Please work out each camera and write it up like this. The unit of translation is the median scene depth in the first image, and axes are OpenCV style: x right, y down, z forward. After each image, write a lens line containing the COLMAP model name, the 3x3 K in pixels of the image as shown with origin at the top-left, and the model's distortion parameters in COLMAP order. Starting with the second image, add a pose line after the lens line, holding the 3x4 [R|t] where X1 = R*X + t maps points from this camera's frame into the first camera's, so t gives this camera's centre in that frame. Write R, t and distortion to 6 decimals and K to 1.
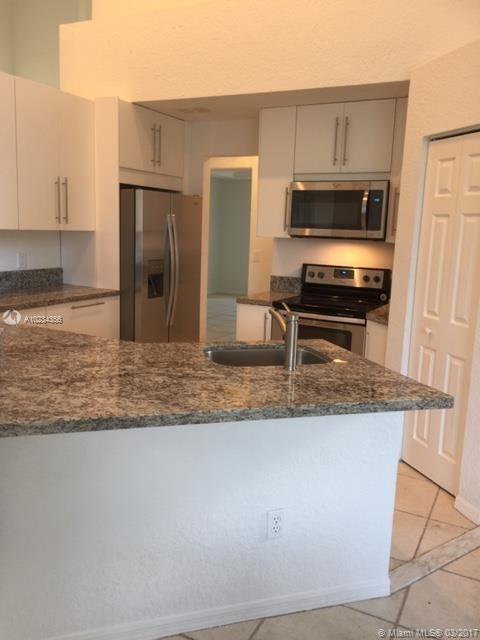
lens RADIAL K [[547.0, 0, 239.5], [0, 547.0, 320.8], [0, 0, 1]] dist [0.072843, -0.071126]
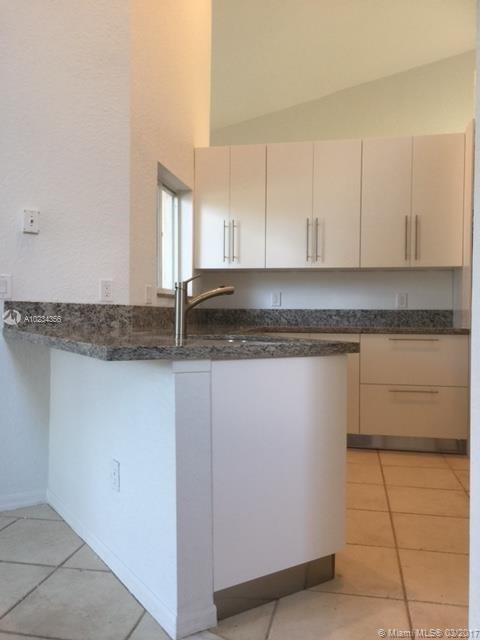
lens RADIAL K [[547.0, 0, 240.4], [0, 547.0, 319.1], [0, 0, 1]] dist [0.072843, -0.071126]
pose [[0.285672, -0.021480, -0.958087, 0.614191], [-0.165469, 0.983628, -0.071391, 0.061314], [0.943934, 0.178928, 0.277441, 0.477137]]
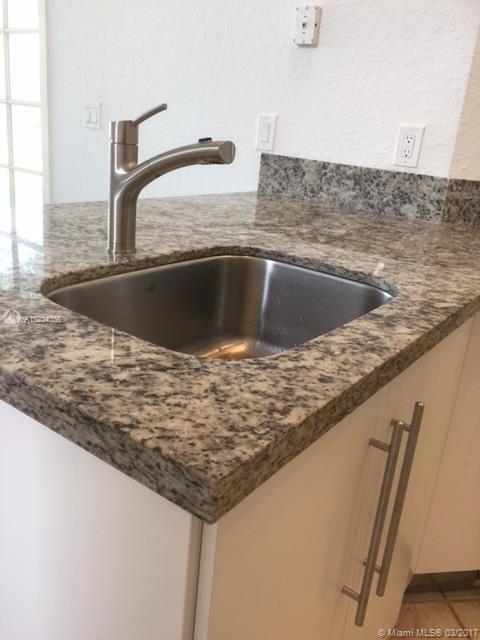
lens RADIAL K [[547.0, 0, 237.9], [0, 547.0, 318.4], [0, 0, 1]] dist [0.072843, -0.071126]
pose [[-0.803060, 0.091517, -0.588829, 0.168839], [-0.216588, 0.875729, 0.431495, -0.048371], [0.555144, 0.474050, -0.683441, 0.810456]]
